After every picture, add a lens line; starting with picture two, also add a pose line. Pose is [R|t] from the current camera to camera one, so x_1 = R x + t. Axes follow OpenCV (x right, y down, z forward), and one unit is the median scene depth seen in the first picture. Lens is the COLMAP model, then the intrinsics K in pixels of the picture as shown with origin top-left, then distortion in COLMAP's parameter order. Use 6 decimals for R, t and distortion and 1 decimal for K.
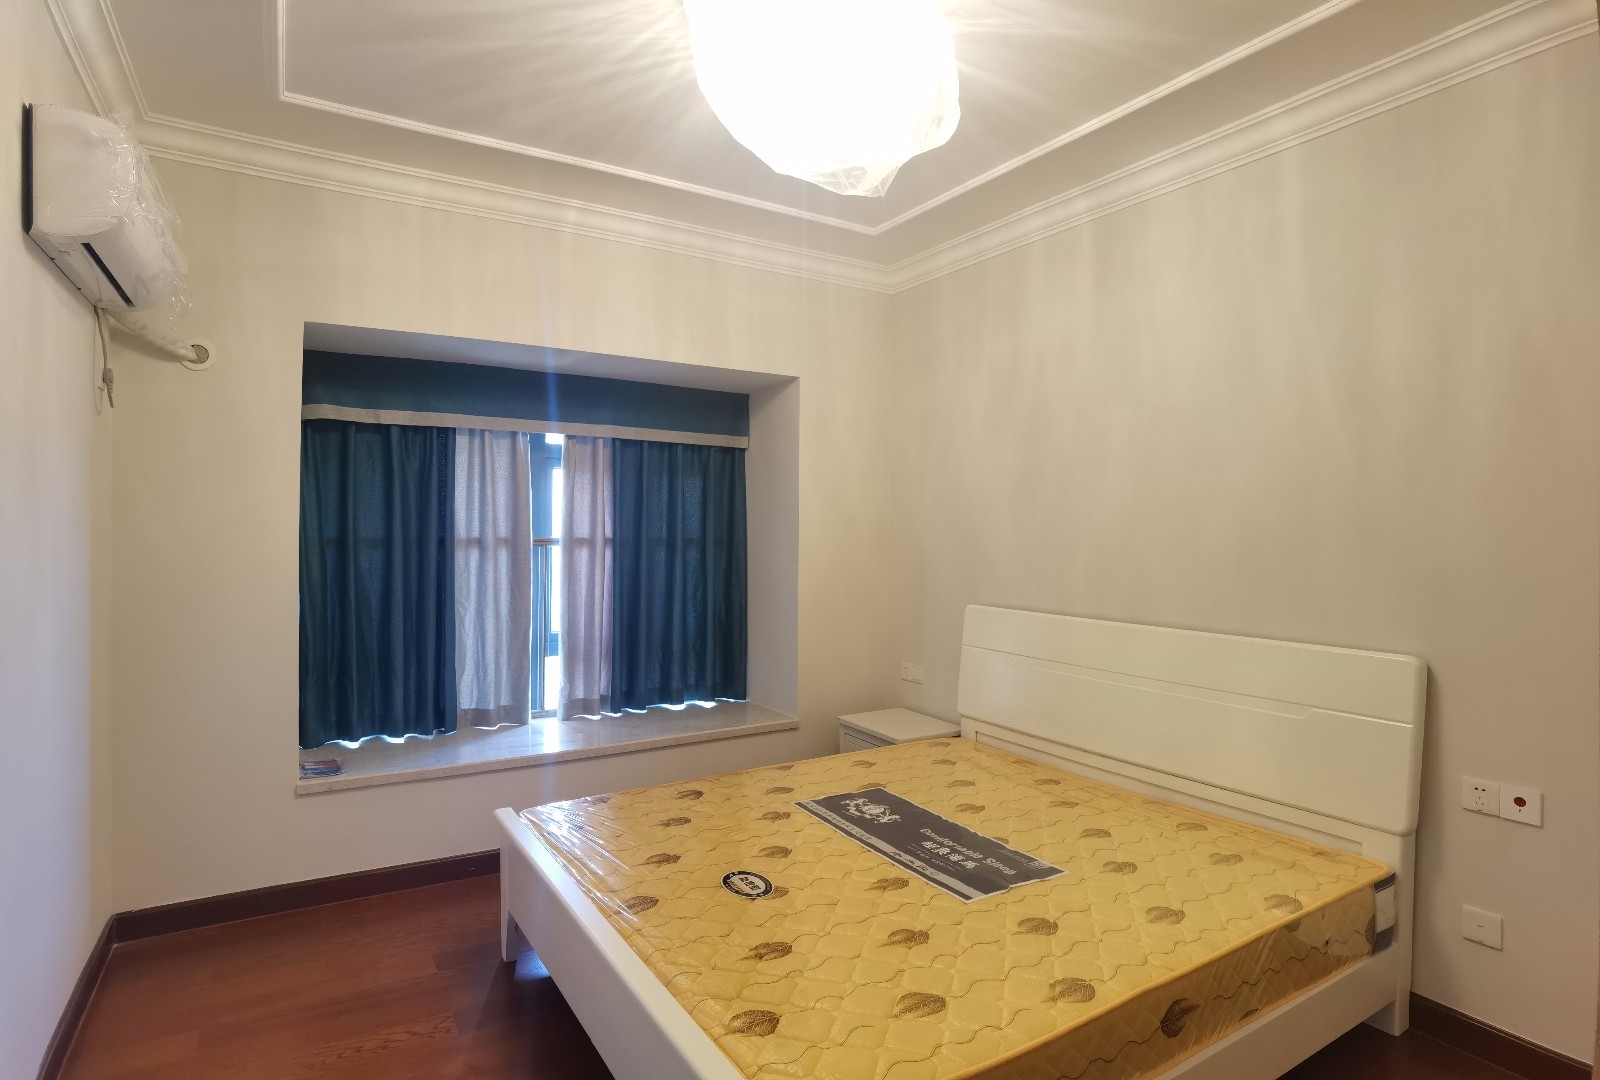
lens RADIAL K [[856.9, 0, 800.0], [0, 856.9, 540.0], [0, 0, 1]] dist [-0.029730, 0.000183]
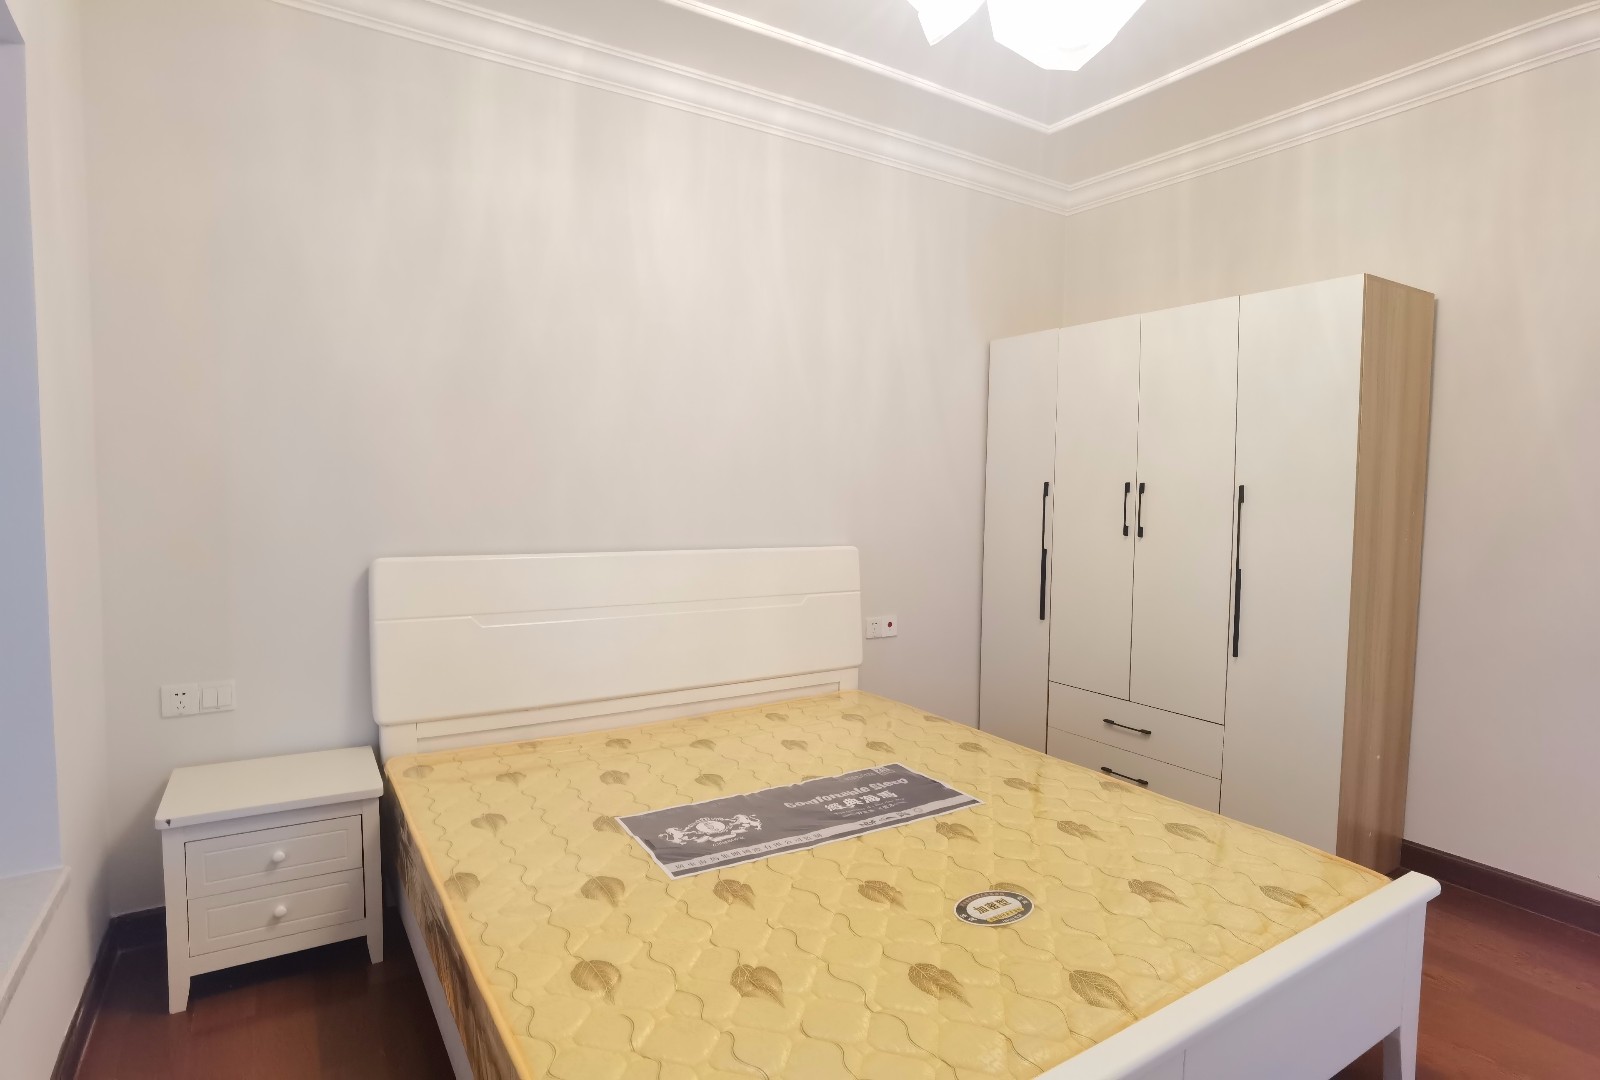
lens RADIAL K [[851.2, 0, 800.0], [0, 851.2, 540.0], [0, 0, 1]] dist [-0.003097, -0.000079]
pose [[-0.032956, -0.078517, 0.996368, -0.702335], [-0.011554, 0.996873, 0.078175, 0.010632], [-0.999390, -0.008936, -0.033761, 1.058322]]
